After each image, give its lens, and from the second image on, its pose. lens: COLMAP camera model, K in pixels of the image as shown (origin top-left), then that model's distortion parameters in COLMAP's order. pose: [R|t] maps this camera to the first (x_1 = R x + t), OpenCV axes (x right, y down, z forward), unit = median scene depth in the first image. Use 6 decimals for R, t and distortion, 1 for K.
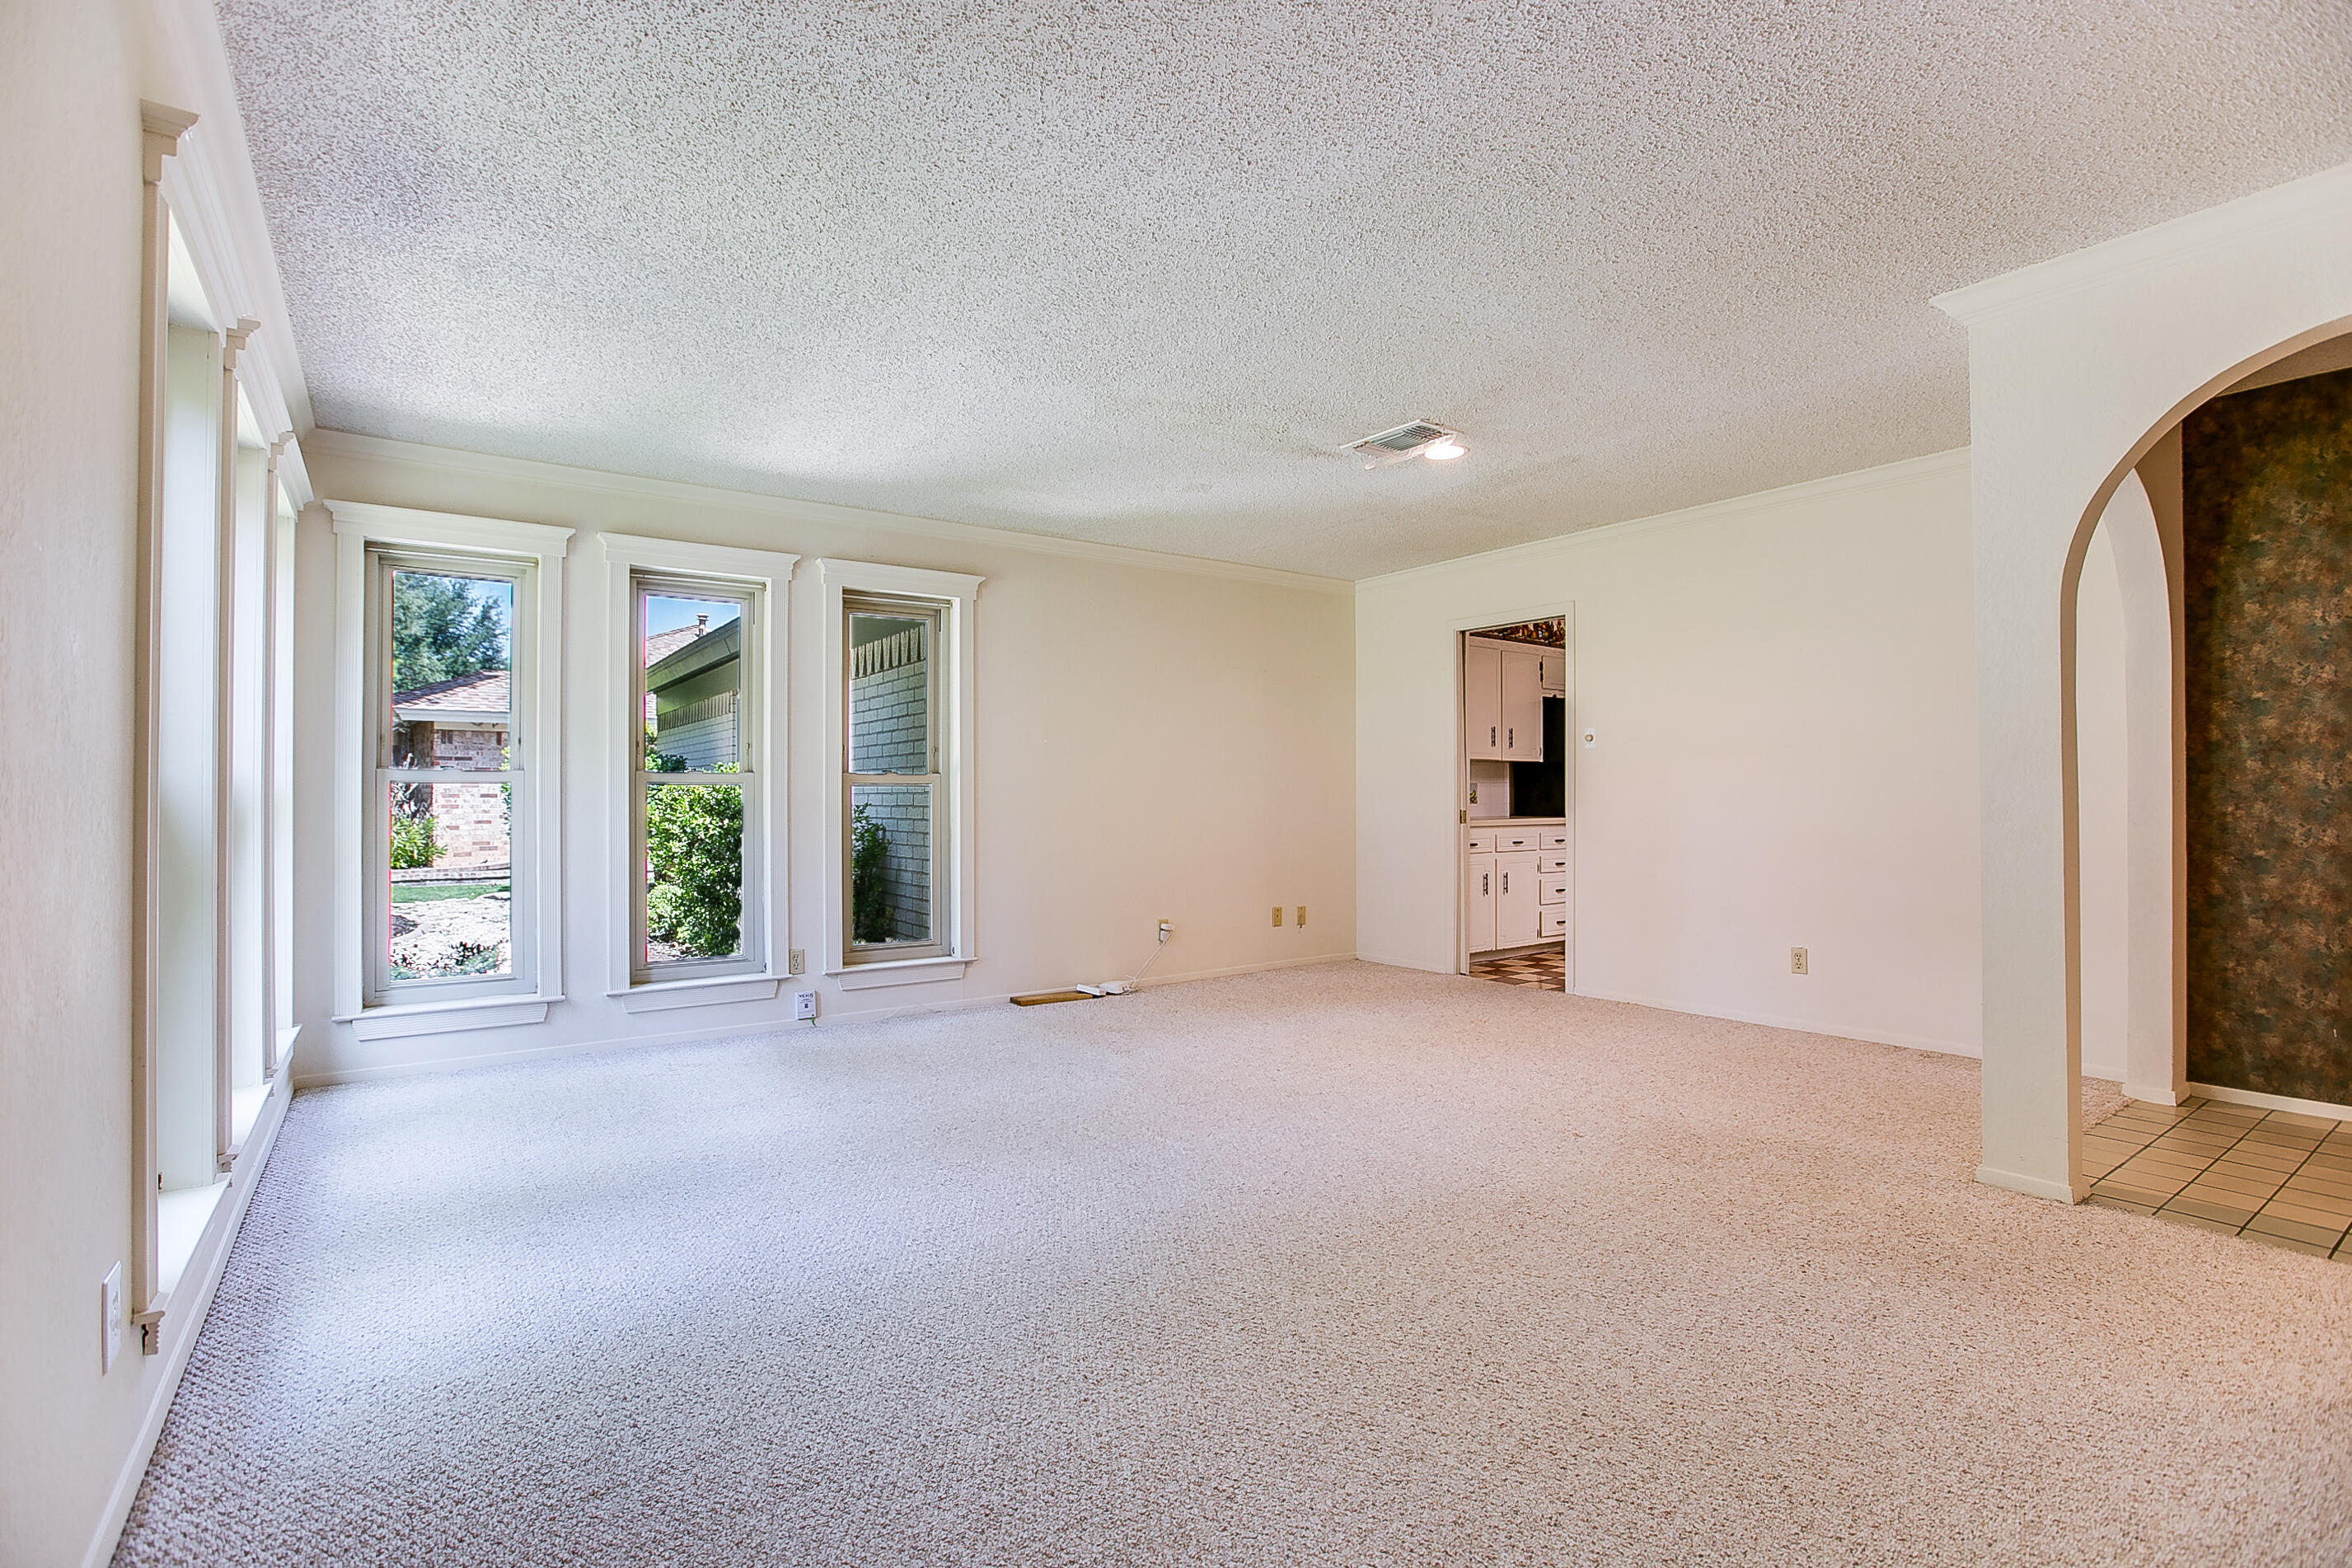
lens RADIAL K [[1090.2, 0, 1172.0], [0, 1090.2, 791.7], [0, 0, 1]] dist [-0.014796, 0.000213]
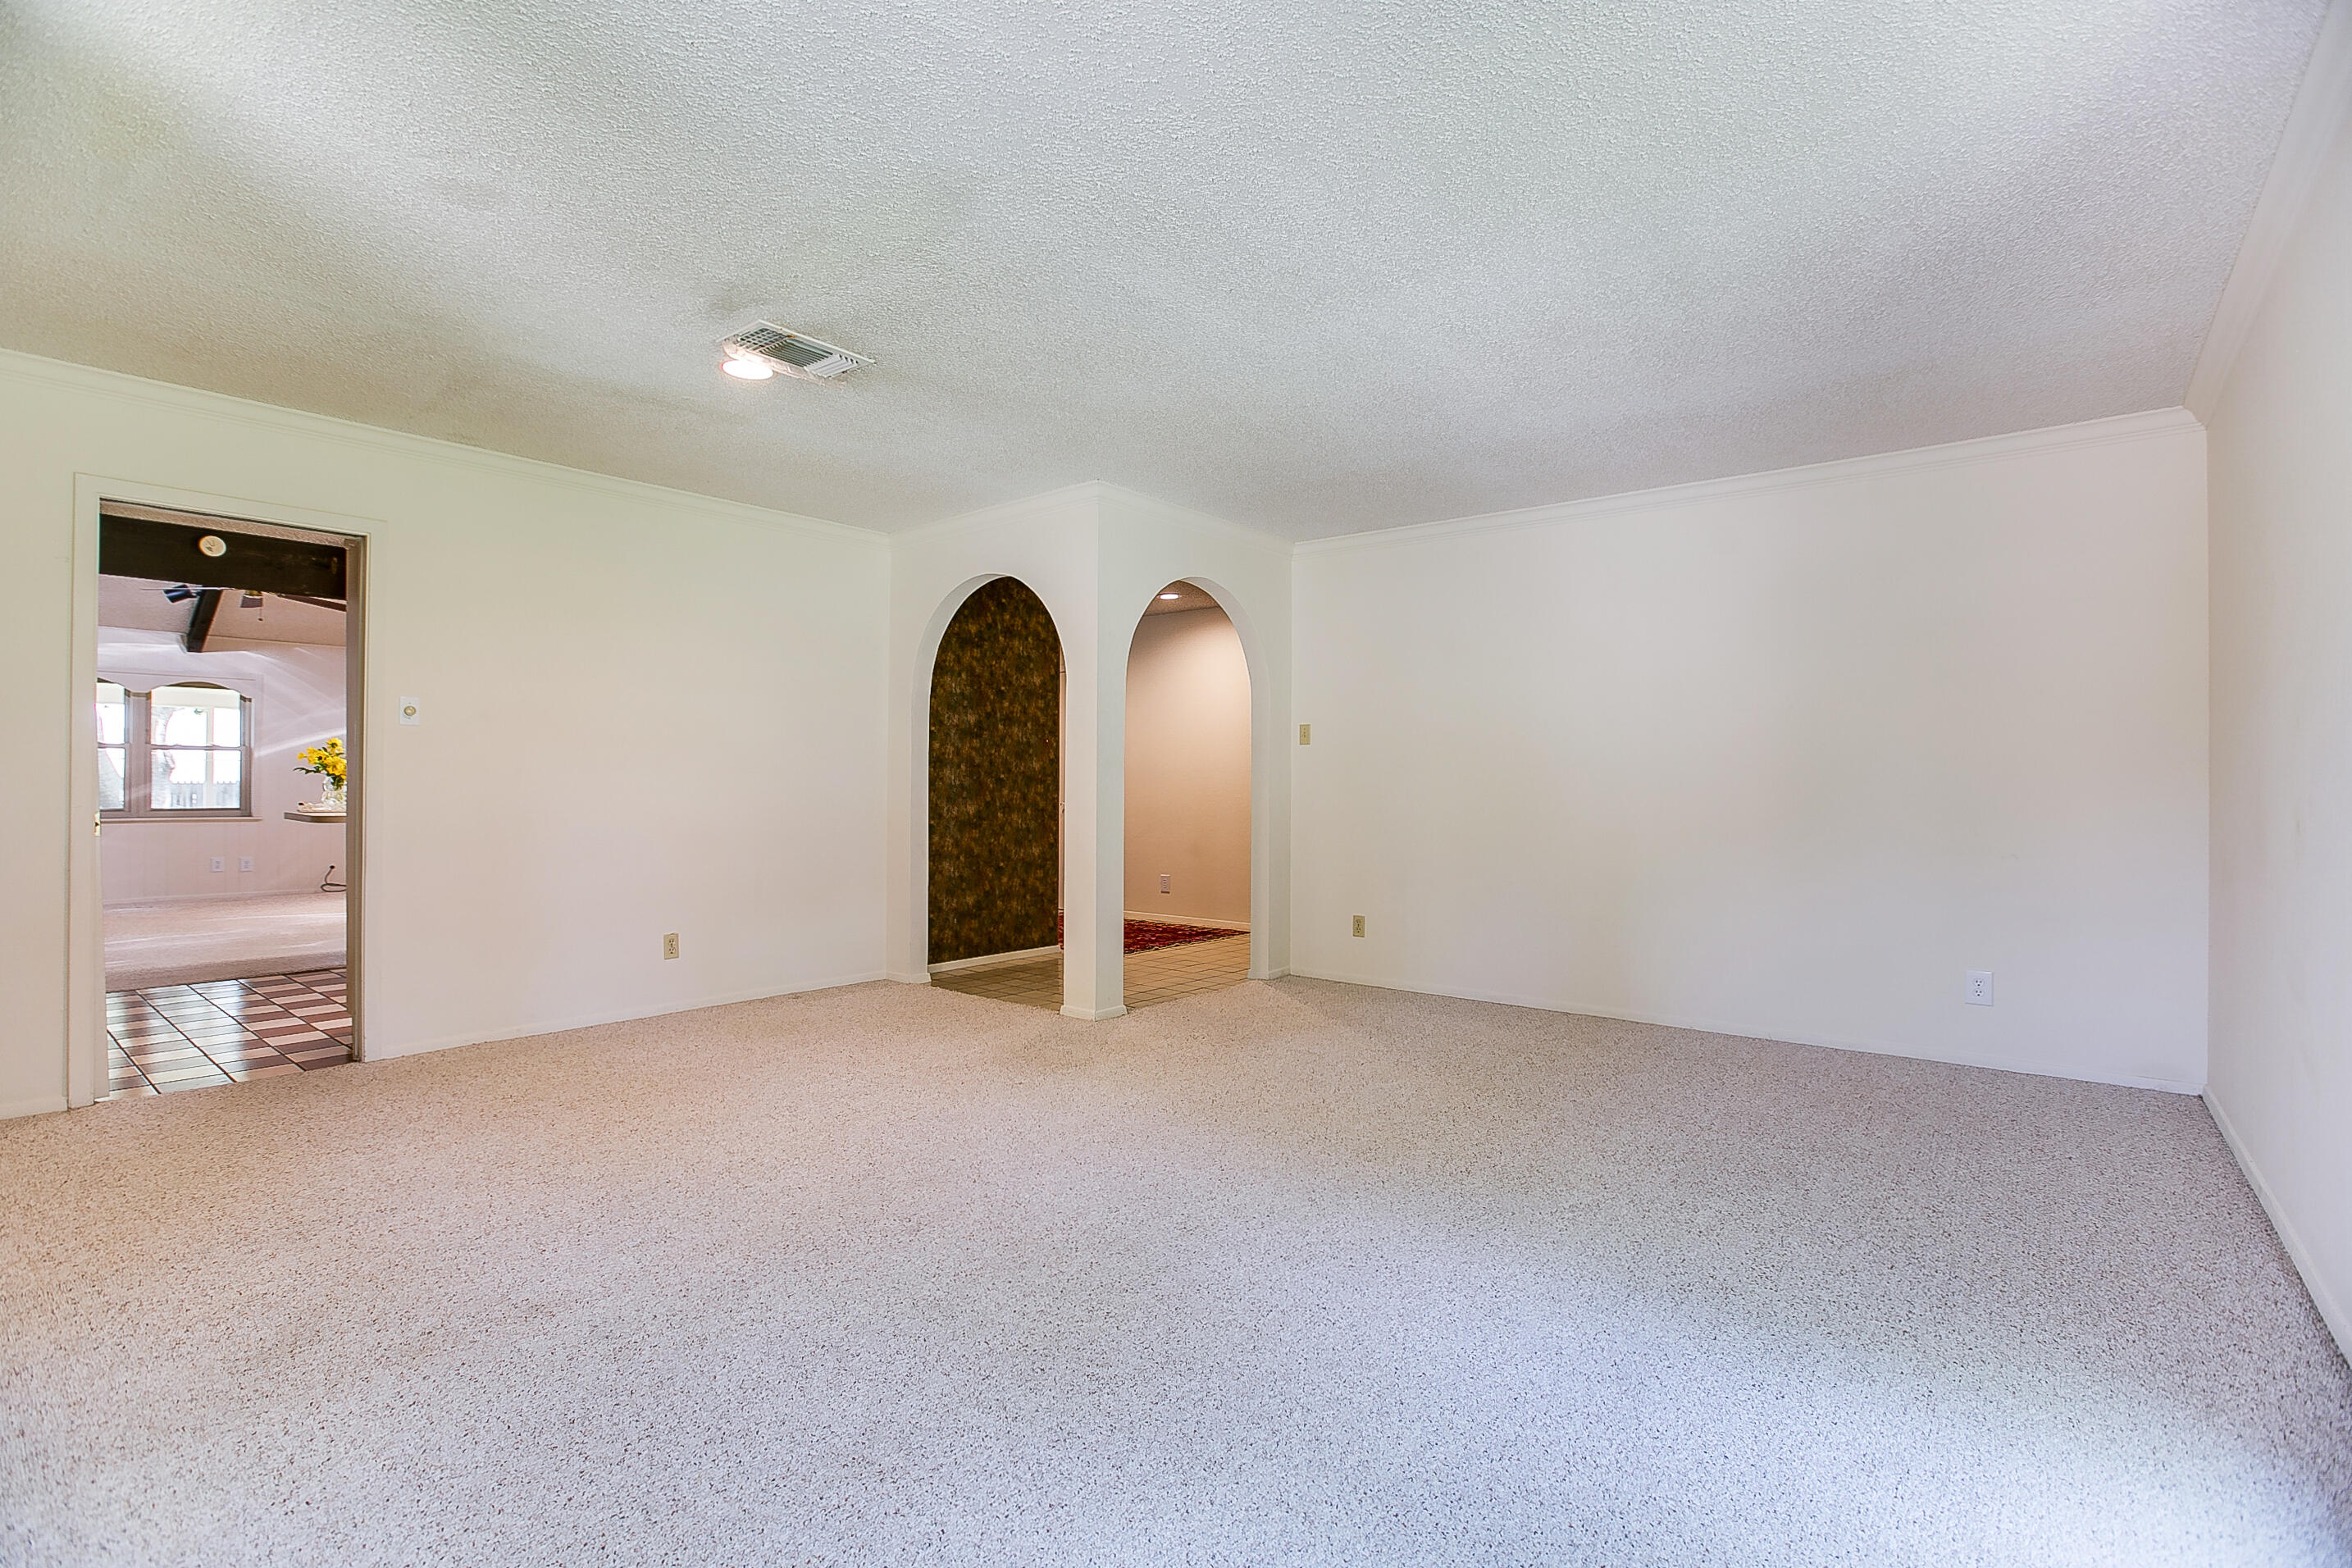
lens RADIAL K [[1090.3, 0, 1171.9], [0, 1090.3, 779.9], [0, 0, 1]] dist [-0.014796, 0.000213]
pose [[-0.263056, 0.003043, 0.964776, -0.771270], [-0.007893, 0.999955, -0.005306, -0.003406], [-0.964748, -0.009011, -0.263020, 1.119843]]
